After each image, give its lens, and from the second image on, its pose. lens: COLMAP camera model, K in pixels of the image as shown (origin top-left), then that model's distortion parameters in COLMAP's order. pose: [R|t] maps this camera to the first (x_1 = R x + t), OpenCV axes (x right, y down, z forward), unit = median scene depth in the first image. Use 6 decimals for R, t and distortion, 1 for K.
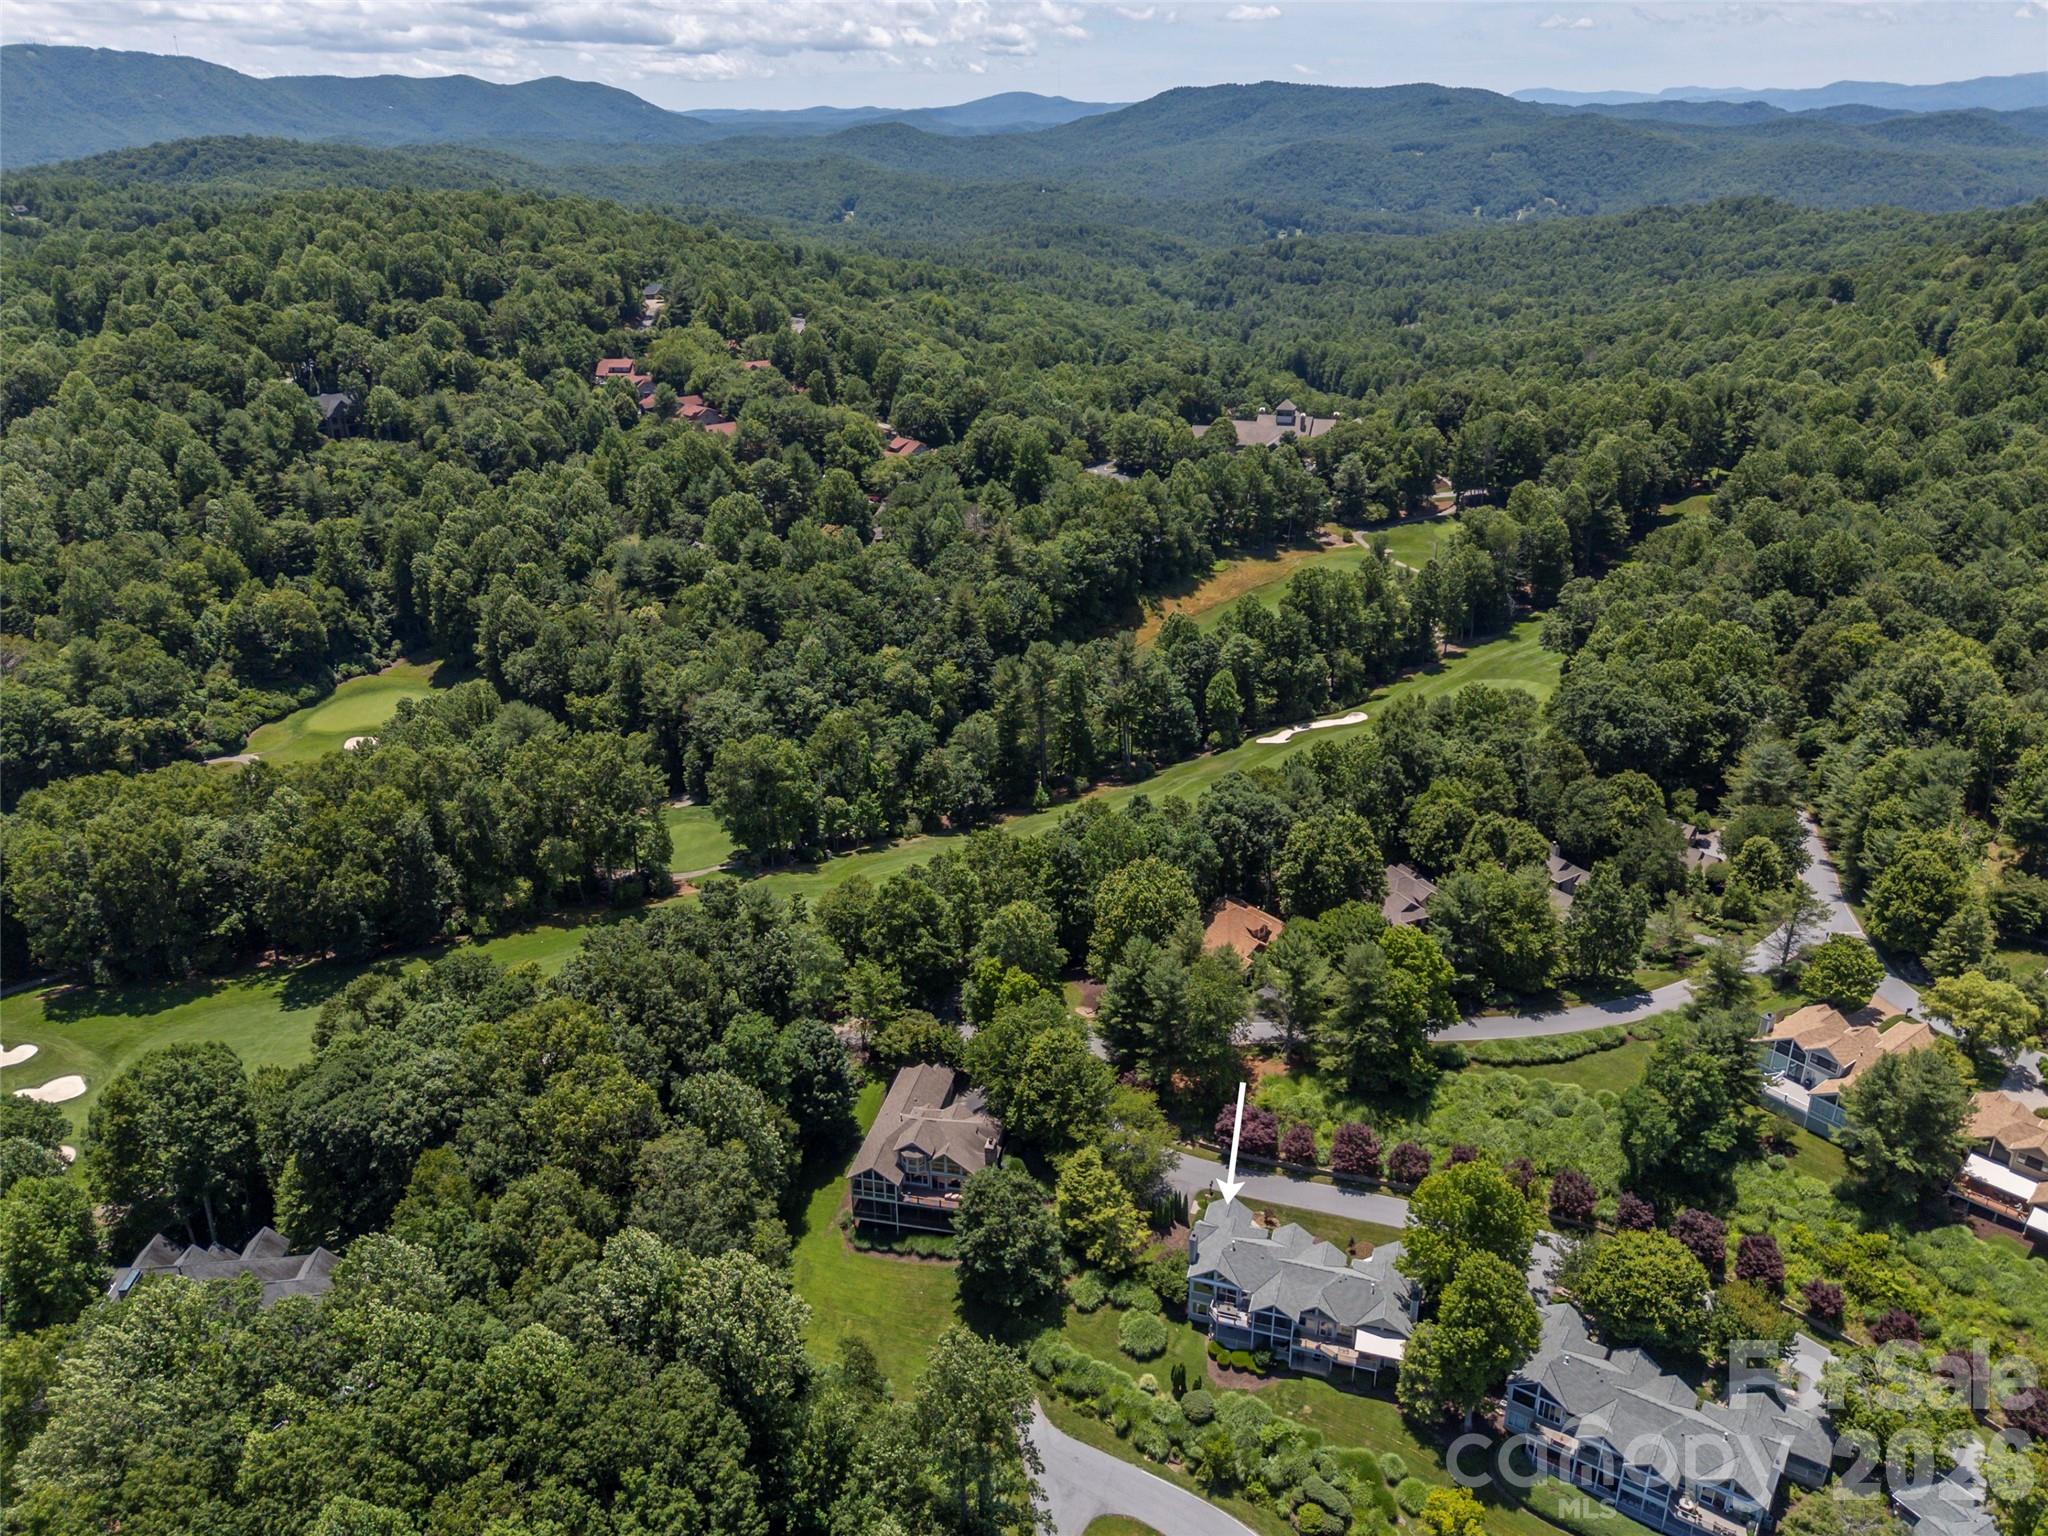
lens RADIAL K [[1502.9, 0, 1027.4], [0, 1502.9, 761.5], [0, 0, 1]] dist [0.064178, -0.054365]
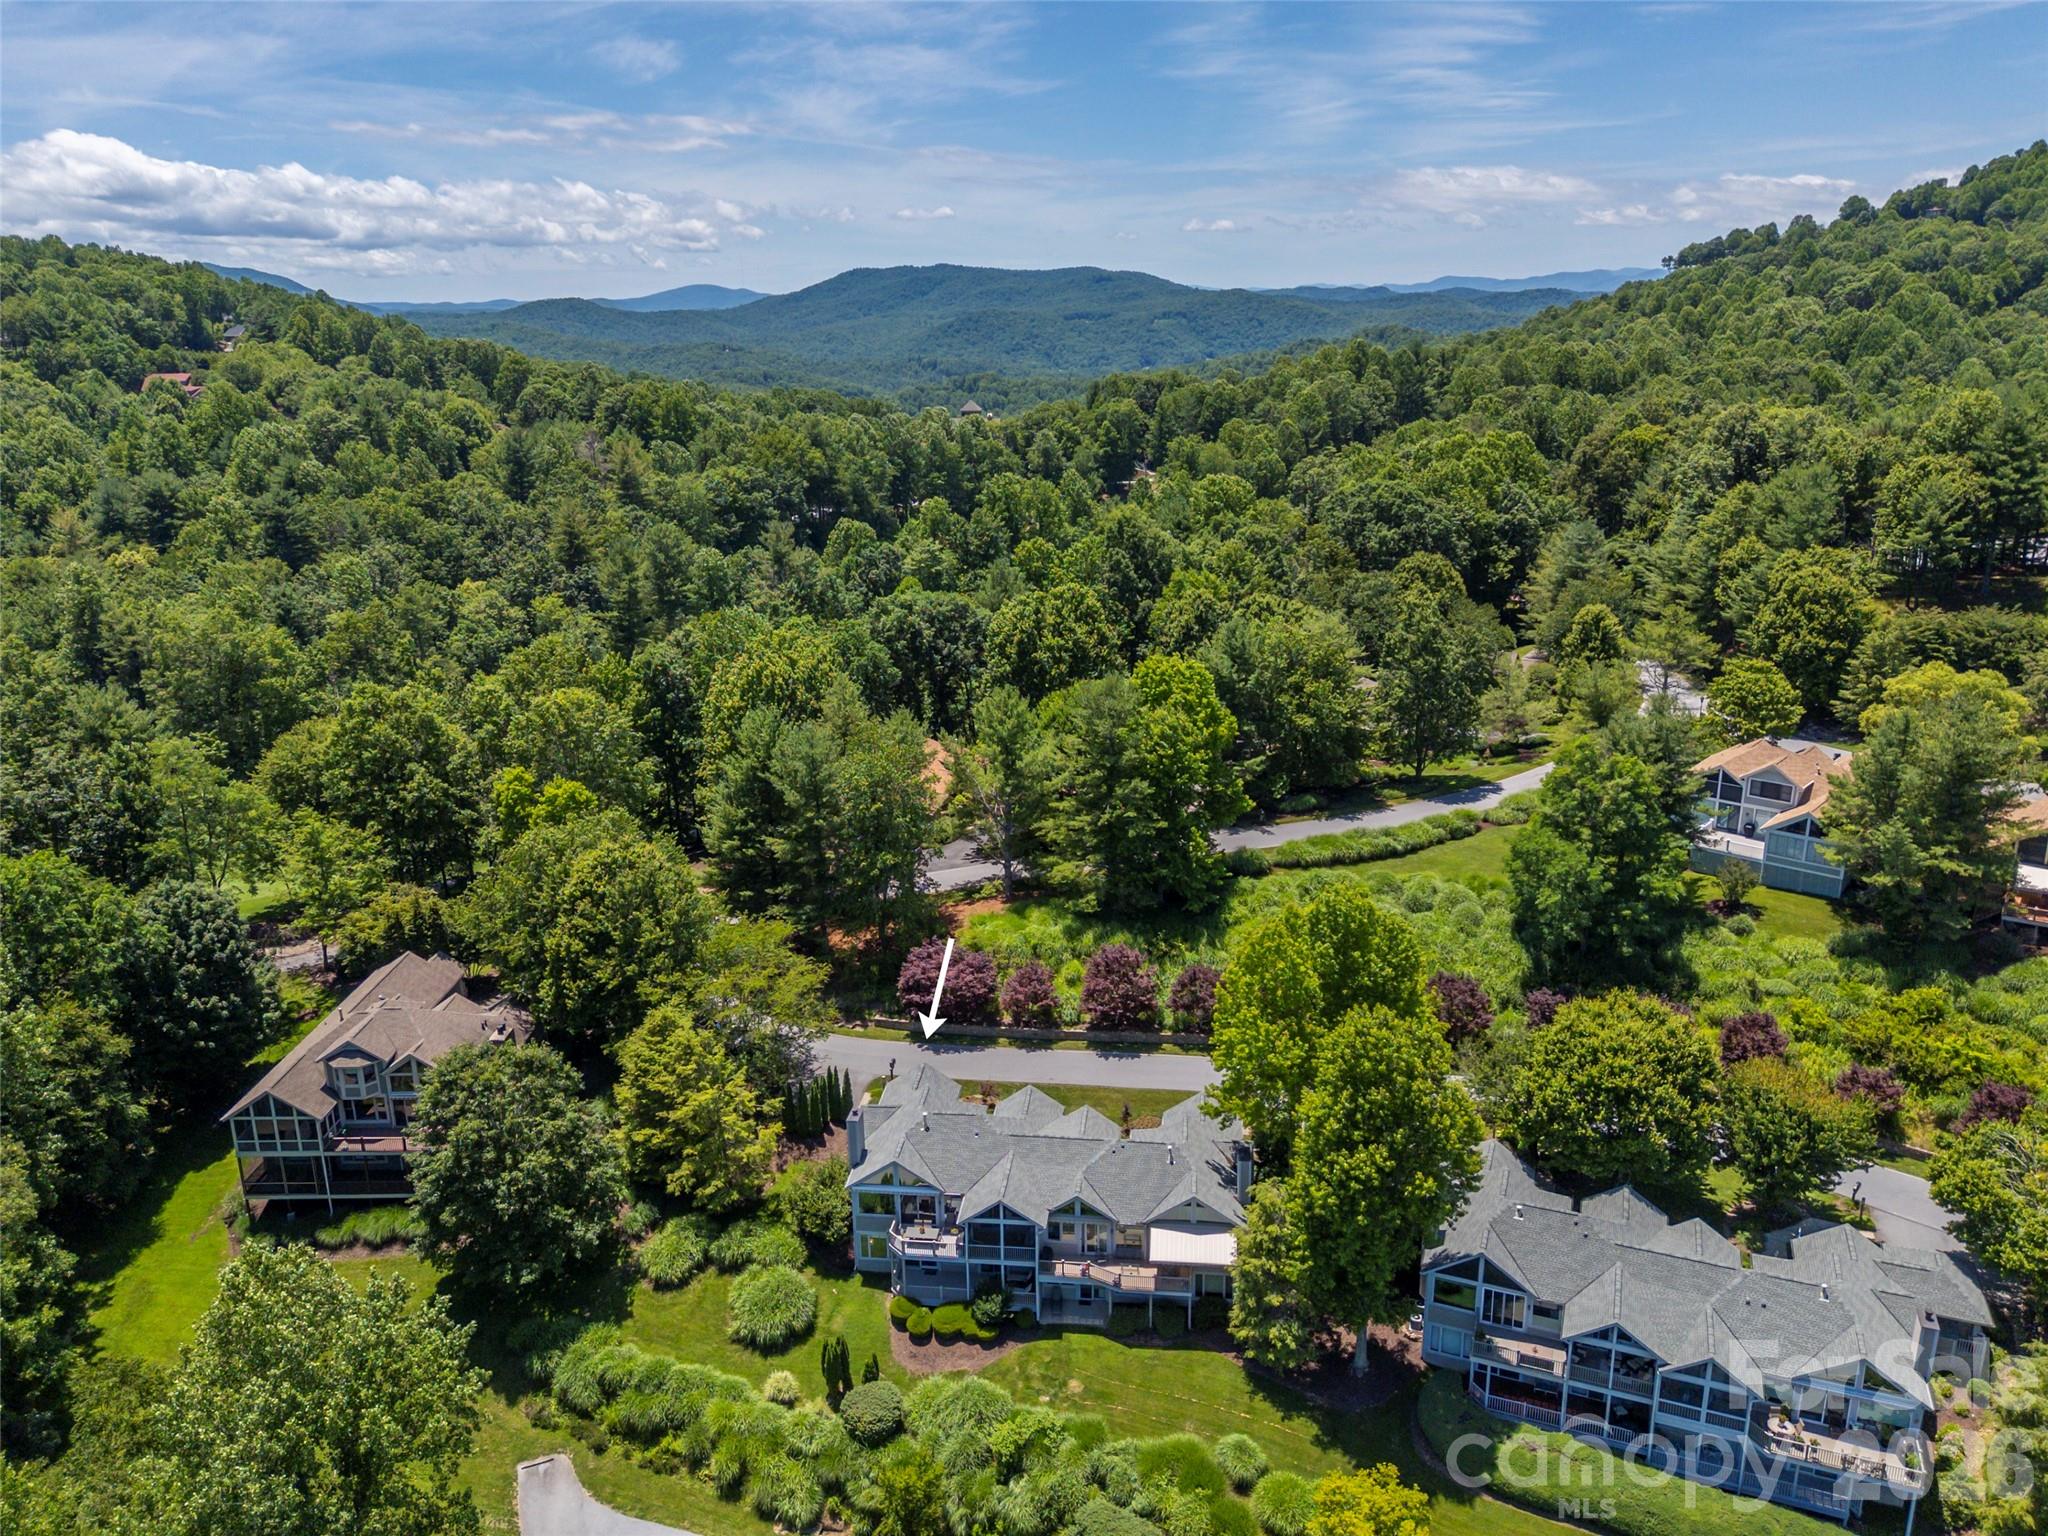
lens RADIAL K [[1502.9, 0, 1027.4], [0, 1502.9, 761.5], [0, 0, 1]] dist [0.064178, -0.054365]
pose [[0.980846, -0.063639, 0.184096, 0.076264], [0.083576, 0.991201, -0.102644, 0.240555], [-0.175944, 0.116065, 0.977534, 0.416215]]
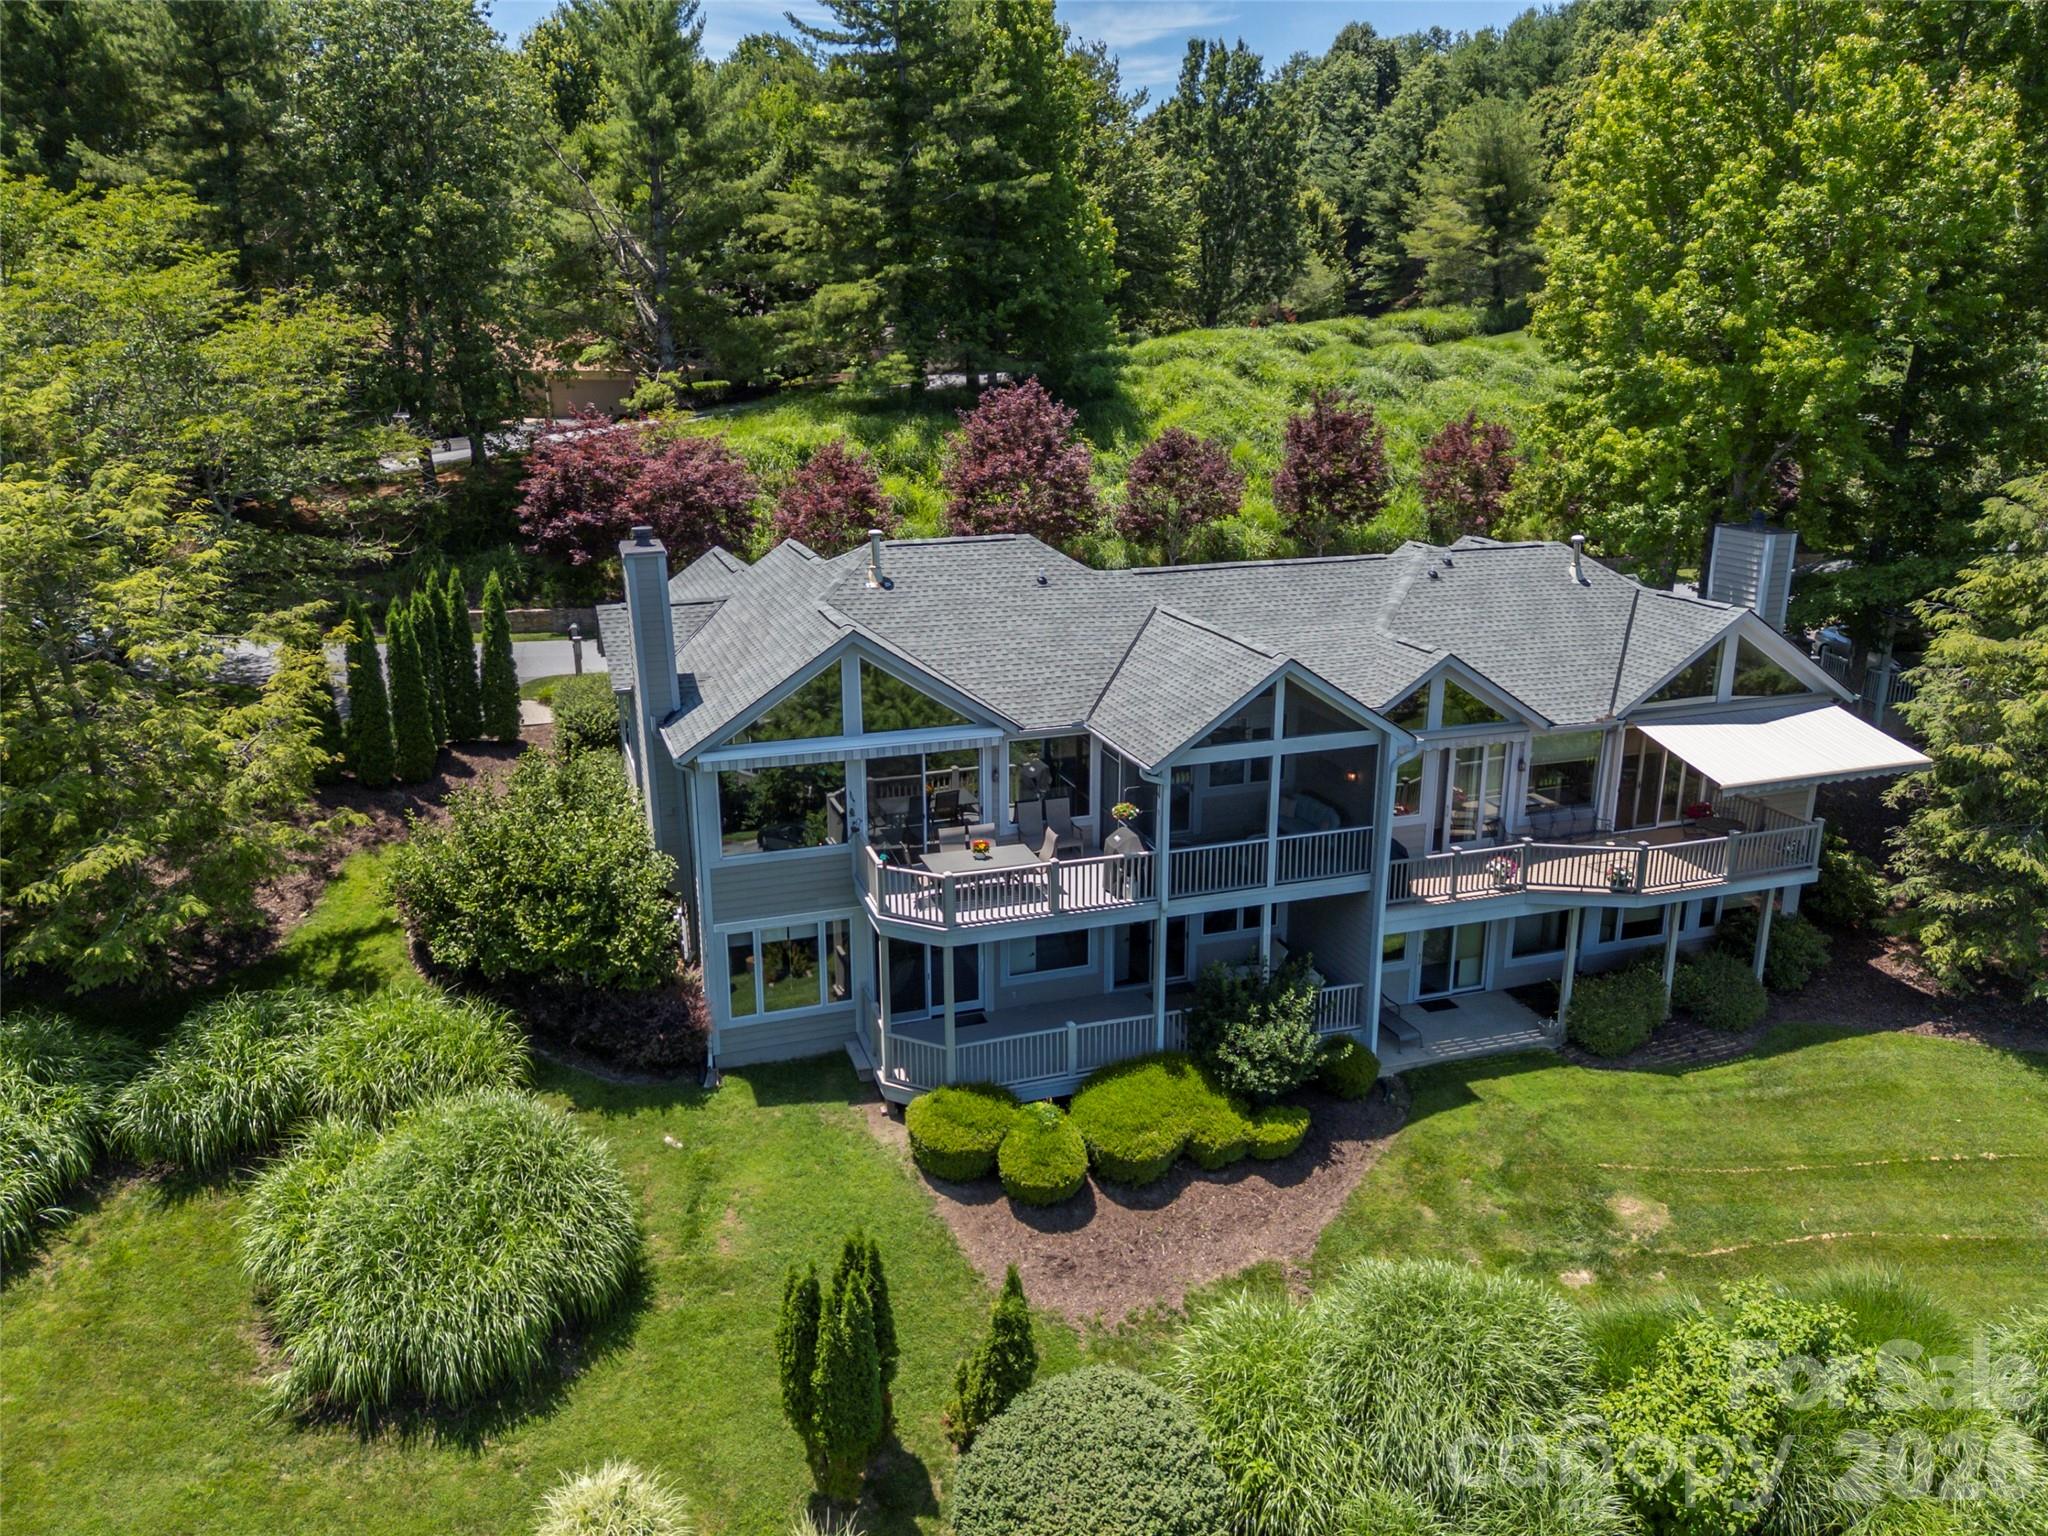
lens RADIAL K [[1502.9, 0, 1027.4], [0, 1502.9, 761.5], [0, 0, 1]] dist [0.064178, -0.054365]
pose [[0.802396, -0.165755, 0.573312, 0.045532], [0.233197, 0.971362, -0.045540, 0.344652], [-0.549345, 0.170236, 0.818071, 0.829189]]
